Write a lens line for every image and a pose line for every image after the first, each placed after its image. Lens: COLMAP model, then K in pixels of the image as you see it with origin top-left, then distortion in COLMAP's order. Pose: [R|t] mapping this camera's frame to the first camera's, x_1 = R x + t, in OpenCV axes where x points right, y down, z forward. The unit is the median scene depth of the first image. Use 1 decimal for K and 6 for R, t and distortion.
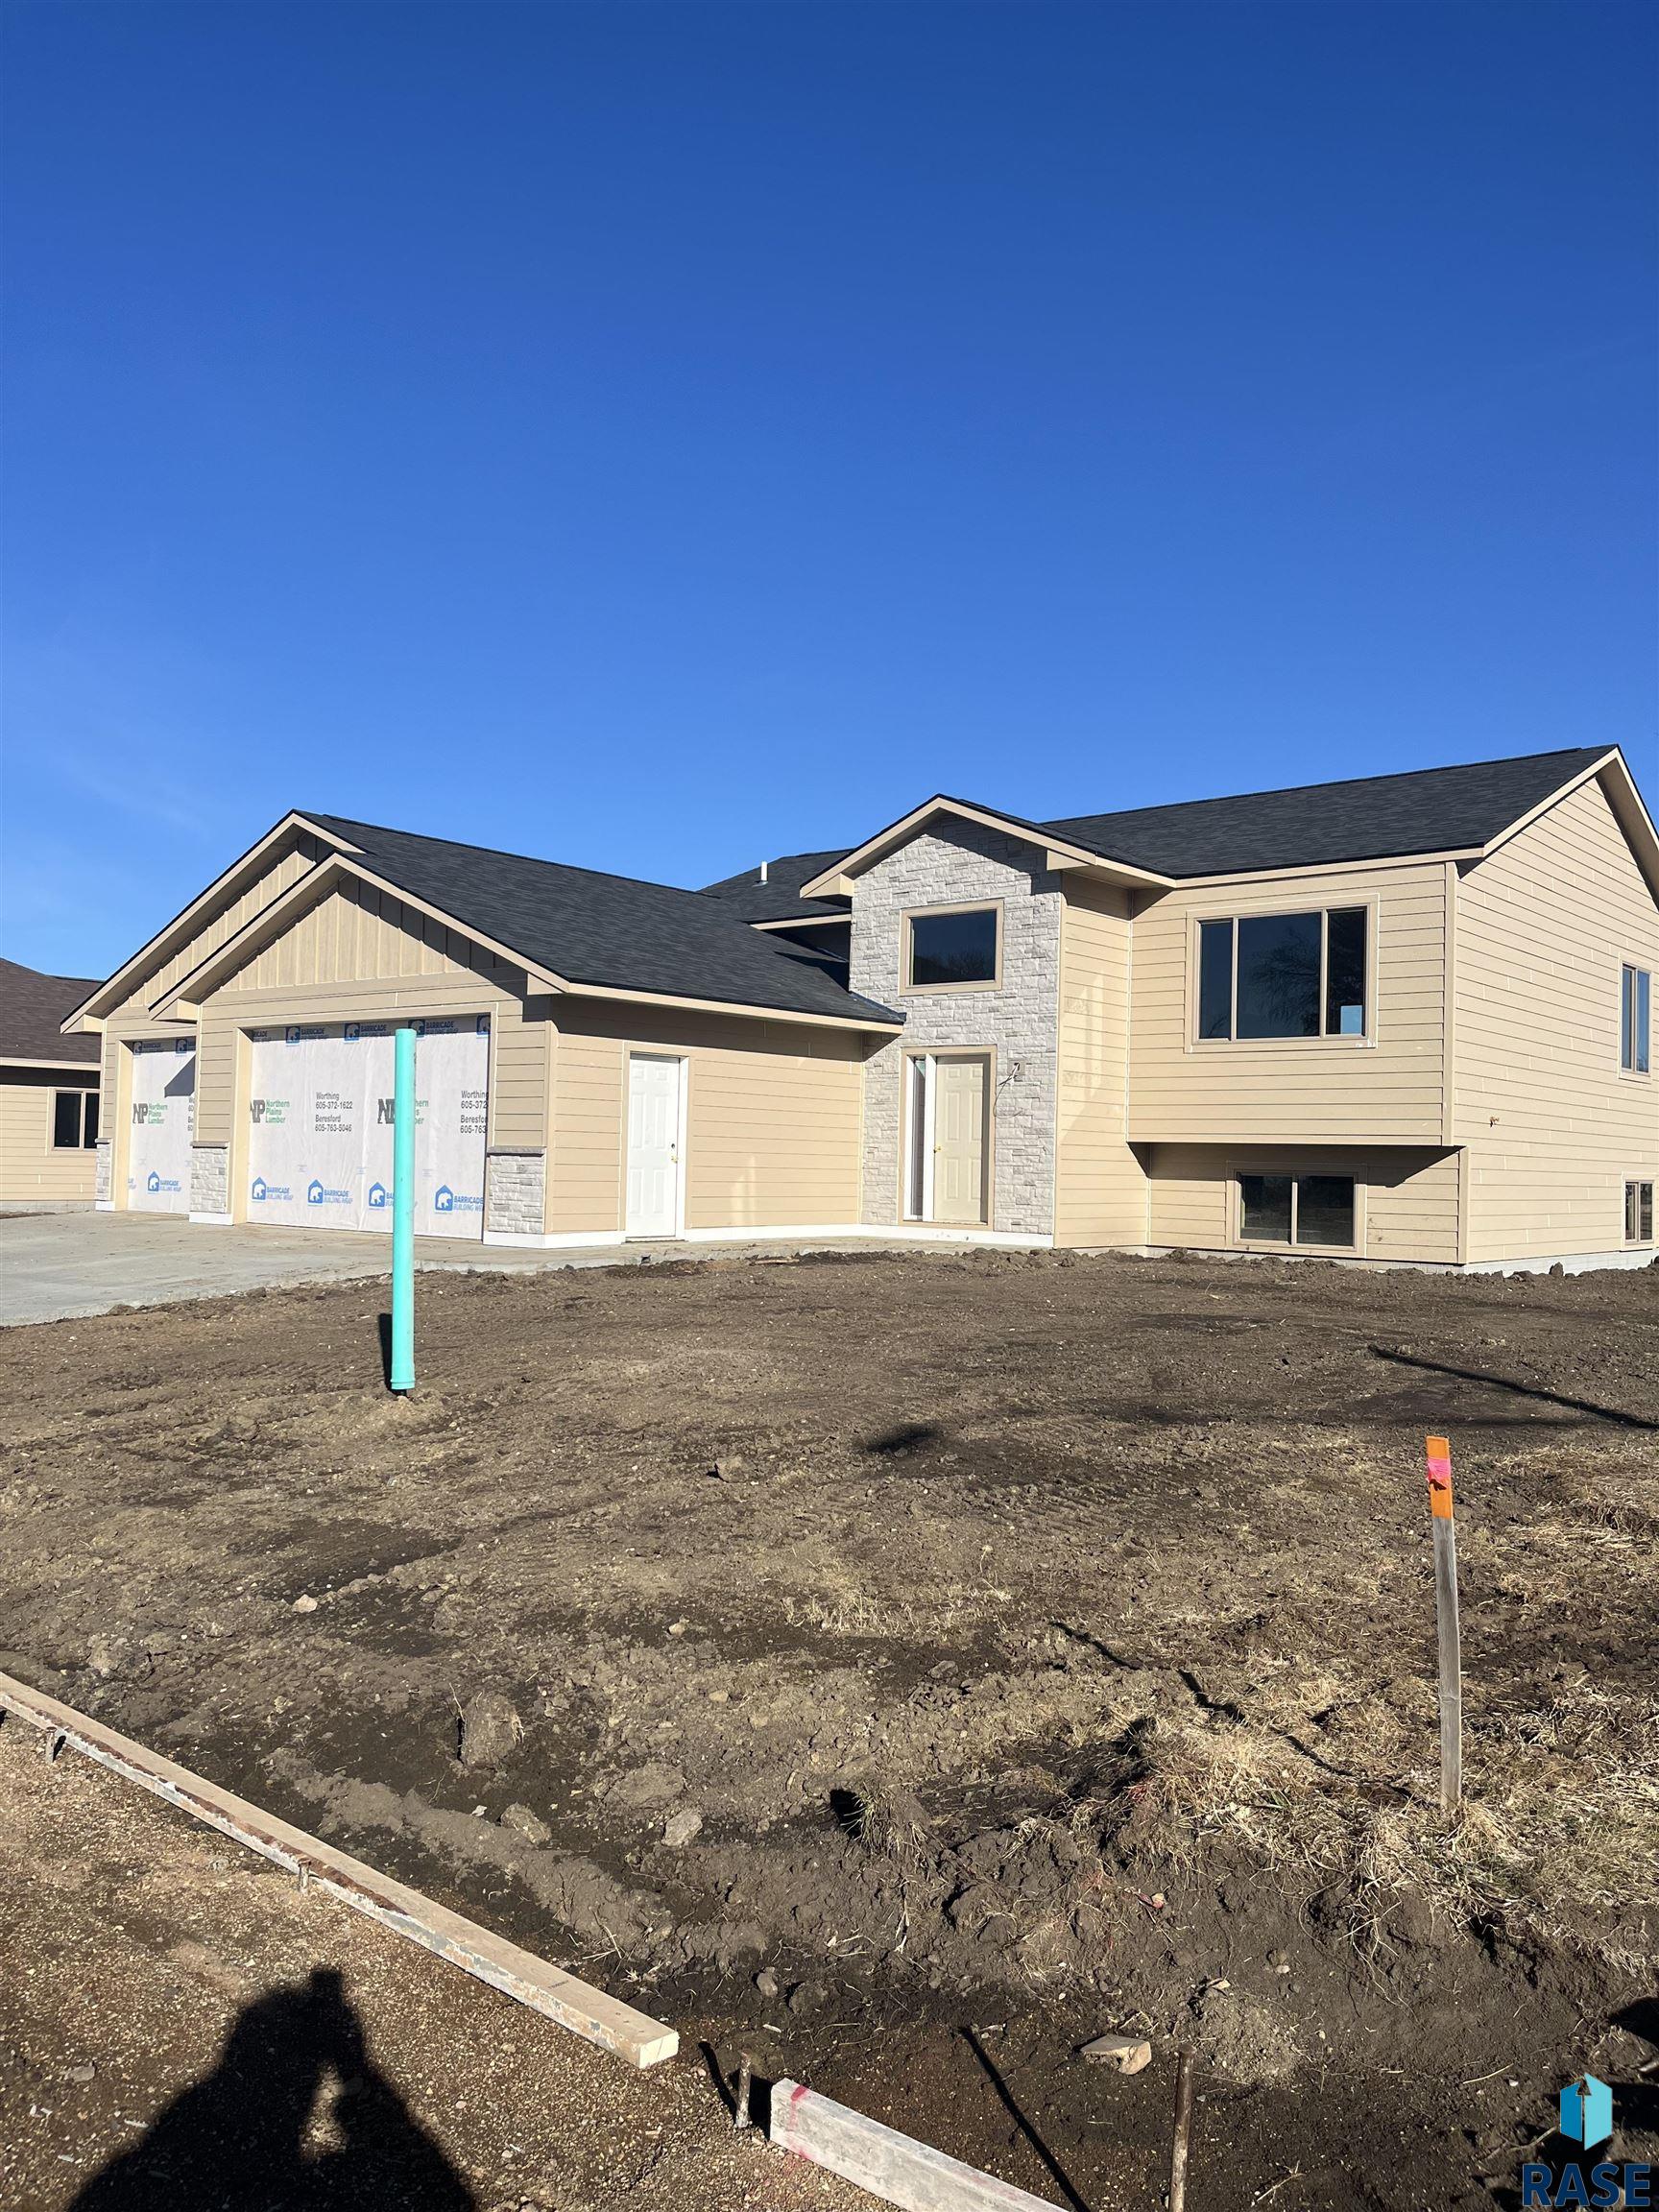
lens RADIAL K [[1654.7, 0, 816.8], [0, 1654.7, 1107.1], [0, 0, 1]] dist [0.067970, -0.087377]
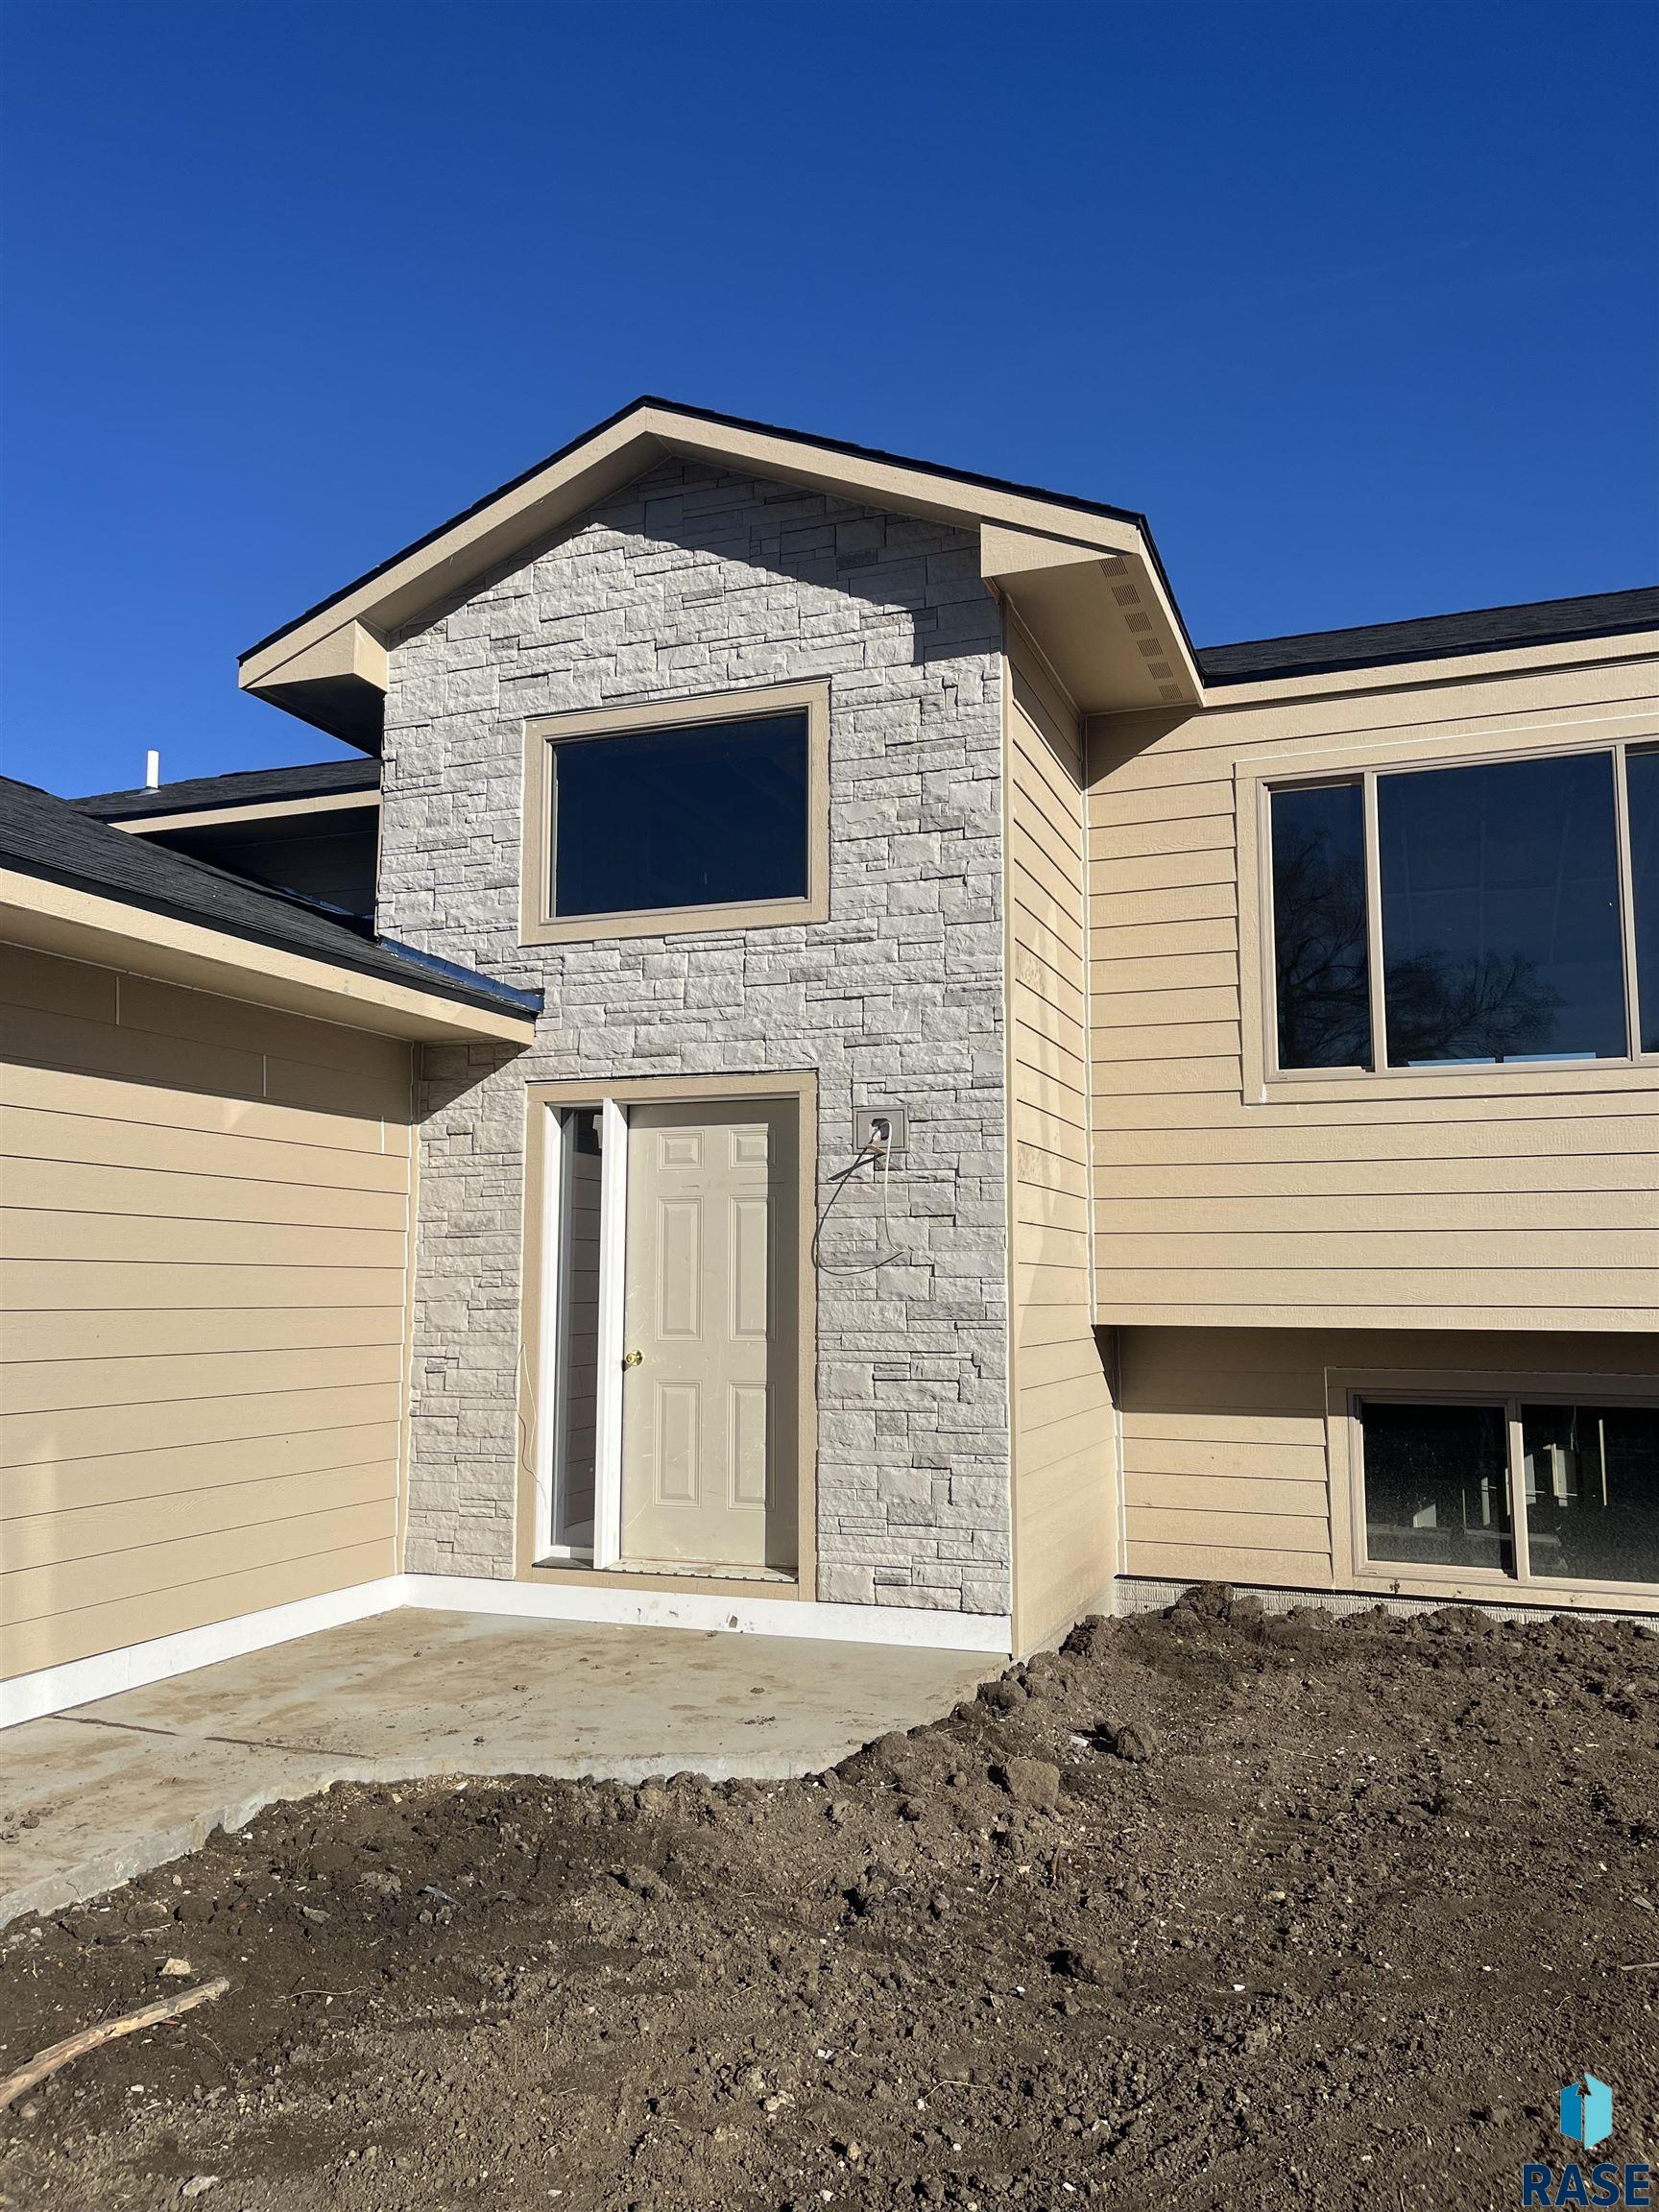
lens RADIAL K [[1654.7, 0, 816.8], [0, 1654.7, 1107.1], [0, 0, 1]] dist [0.067970, -0.087377]
pose [[0.943130, 0.016691, 0.332005, -0.011227], [0.008952, 0.997101, -0.075558, -0.002187], [-0.332304, 0.074234, 0.940247, 0.646561]]
